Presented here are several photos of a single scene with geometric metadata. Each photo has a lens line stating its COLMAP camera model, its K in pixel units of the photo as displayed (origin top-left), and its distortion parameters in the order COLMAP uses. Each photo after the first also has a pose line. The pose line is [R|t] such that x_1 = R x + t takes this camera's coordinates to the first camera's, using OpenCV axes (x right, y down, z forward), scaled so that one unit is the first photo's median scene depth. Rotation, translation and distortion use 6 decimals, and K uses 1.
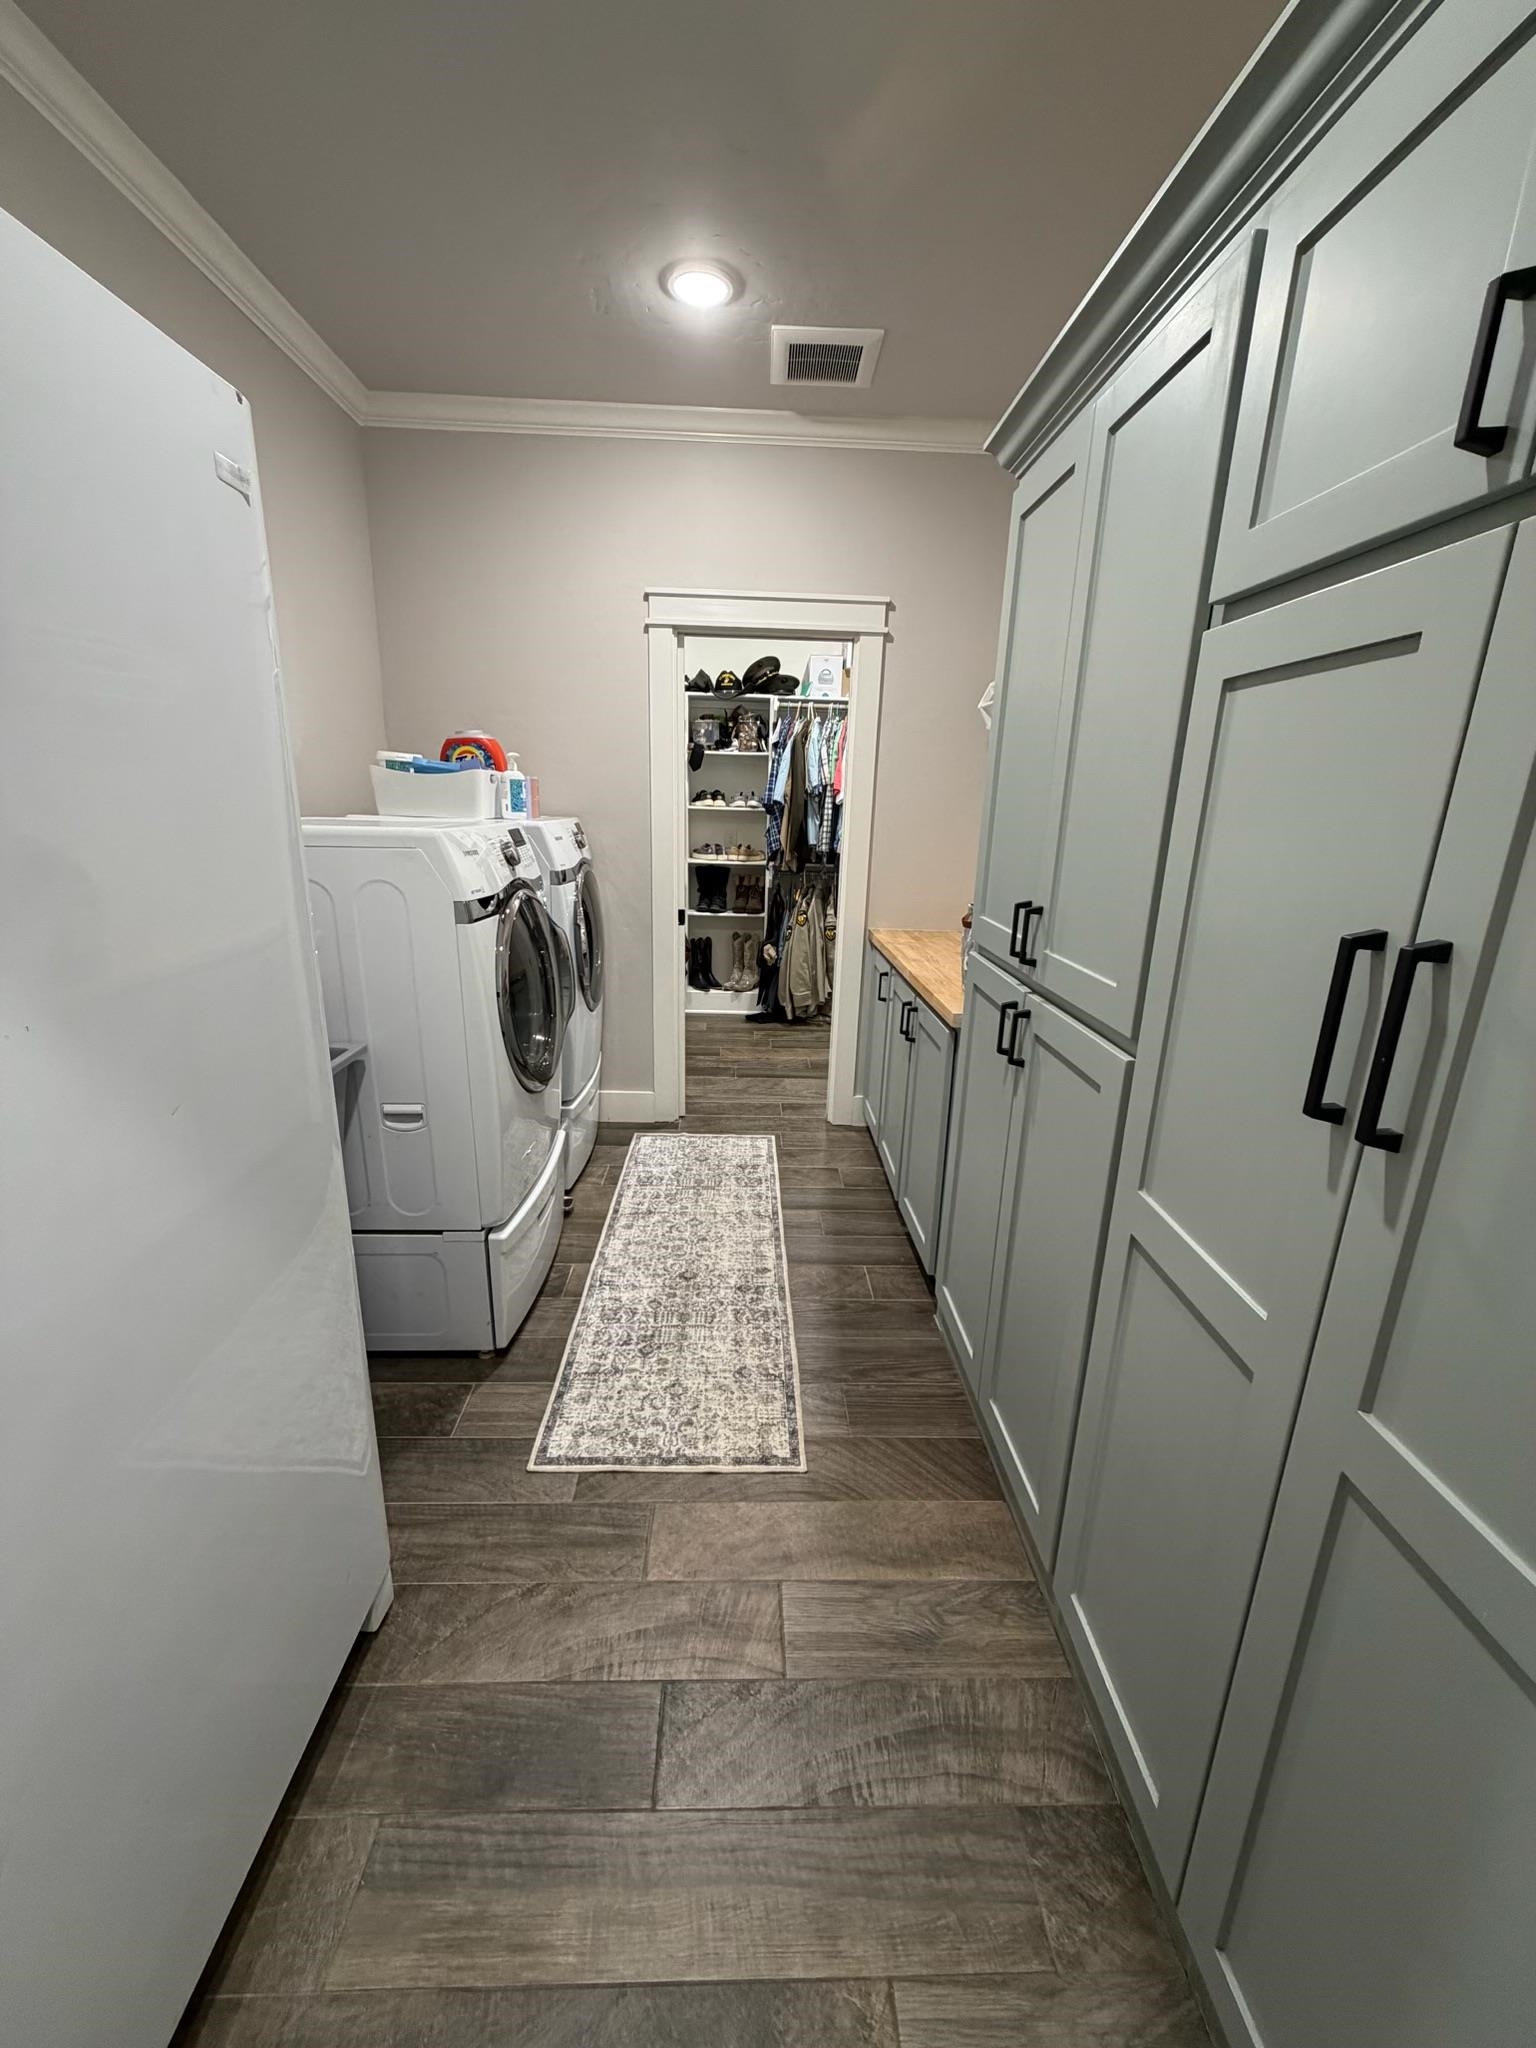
lens RADIAL K [[829.4, 0, 761.3], [0, 829.4, 1020.9], [0, 0, 1]] dist [0.000590, -0.000240]
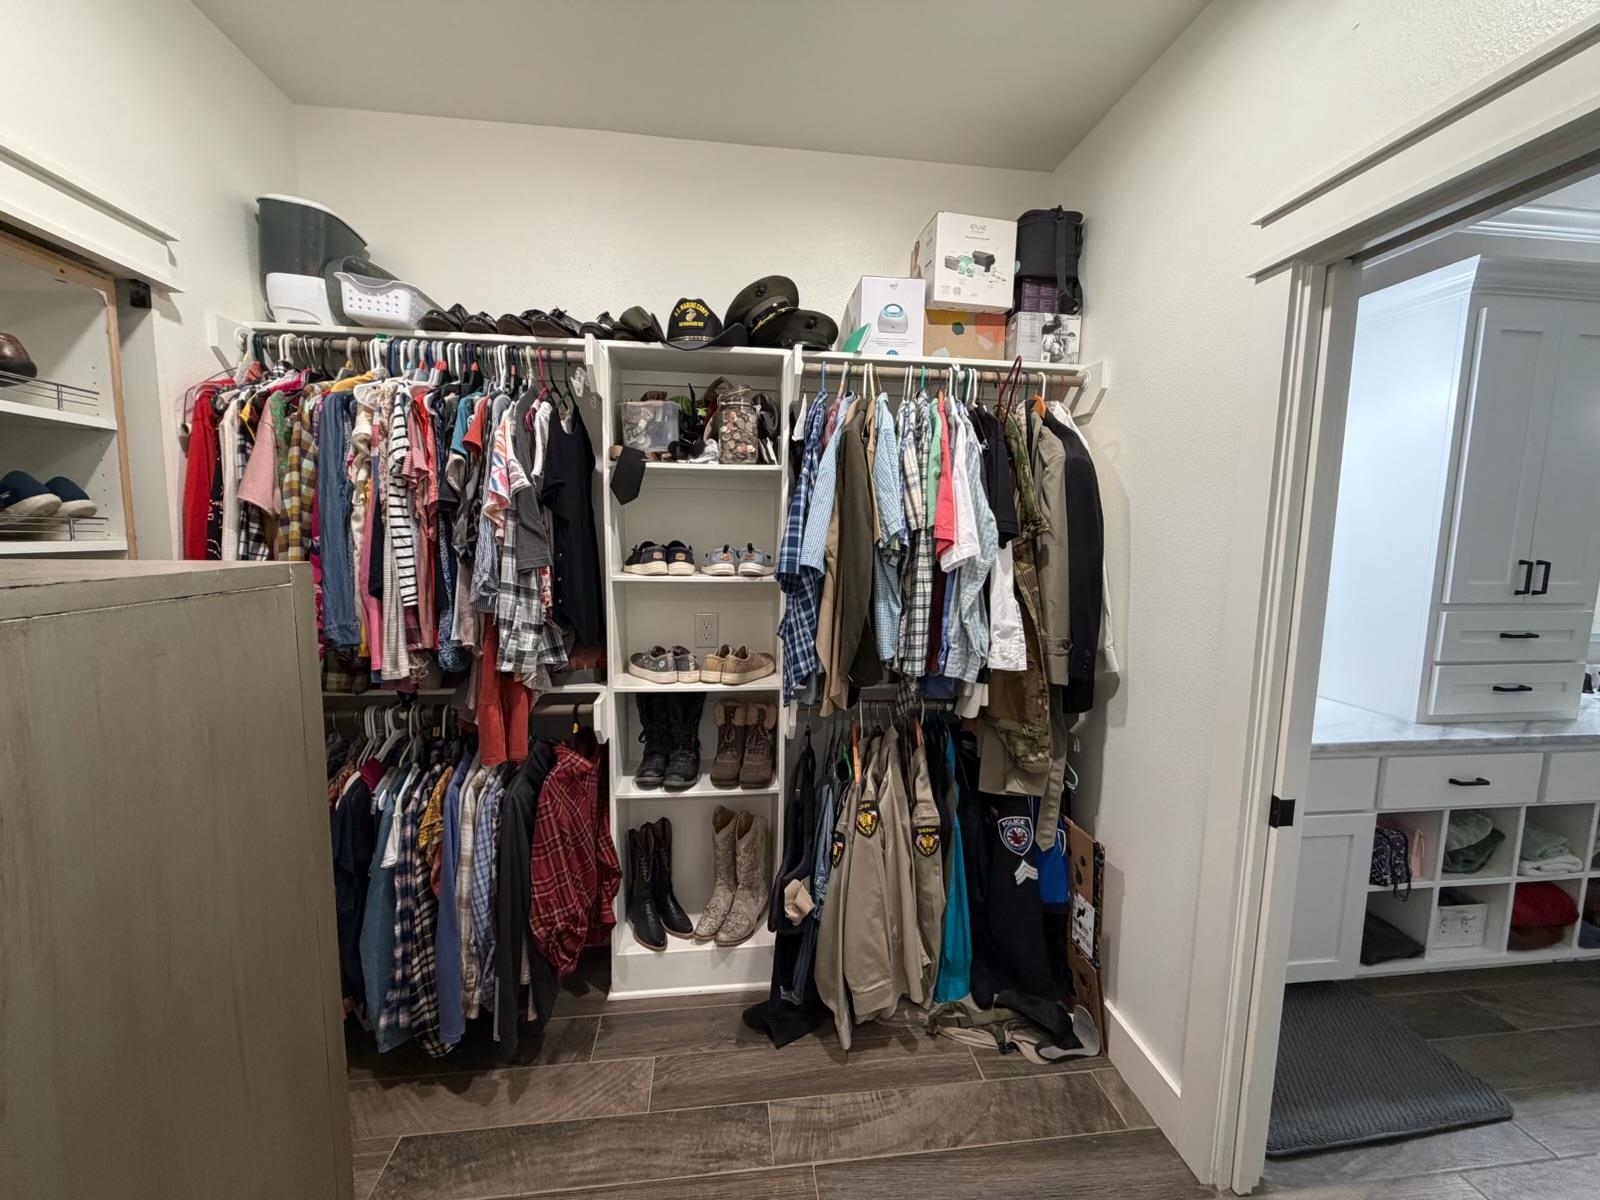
lens RADIAL K [[648.0, 0, 800.3], [0, 648.0, 604.4], [0, 0, 1]] dist [0.000590, -0.000240]
pose [[0.994754, -0.022994, 0.099679, -0.019643], [0.037919, 0.987878, -0.150527, -0.185280], [-0.095010, 0.153517, 0.983568, 0.636285]]
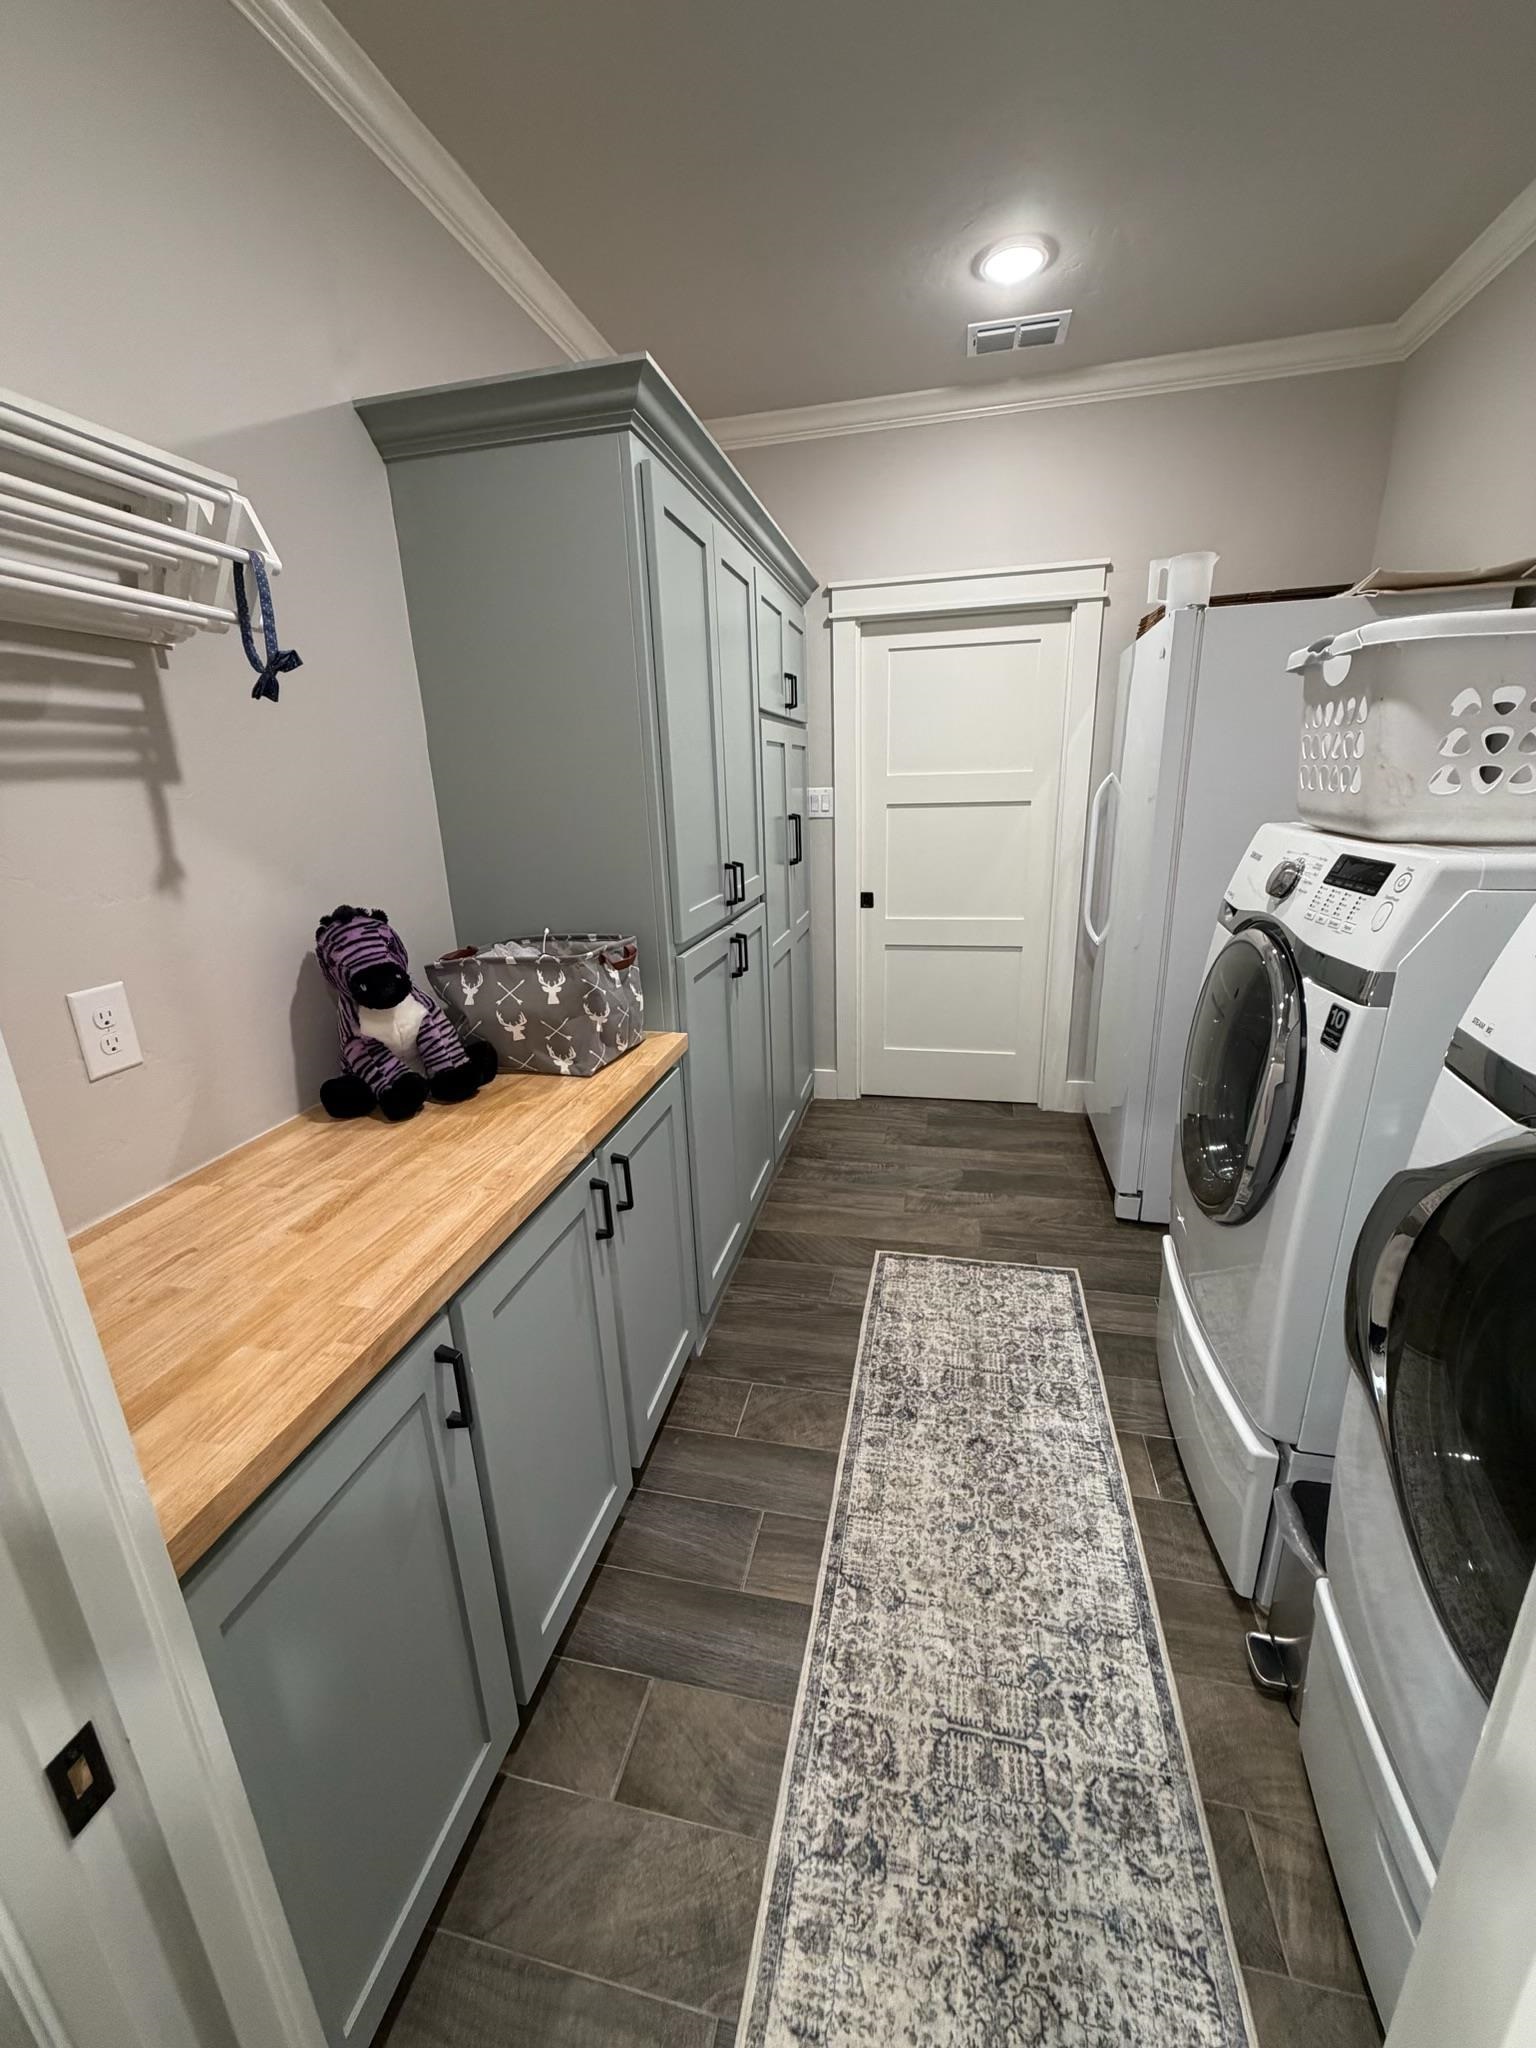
lens RADIAL K [[829.4, 0, 759.2], [0, 829.4, 1135.4], [0, 0, 1]] dist [0.000590, -0.000240]
pose [[-0.970696, -0.092487, 0.221802, -0.041152], [0.067360, 0.781257, 0.620564, -0.437593], [-0.230678, 0.617319, -0.752133, 1.655188]]
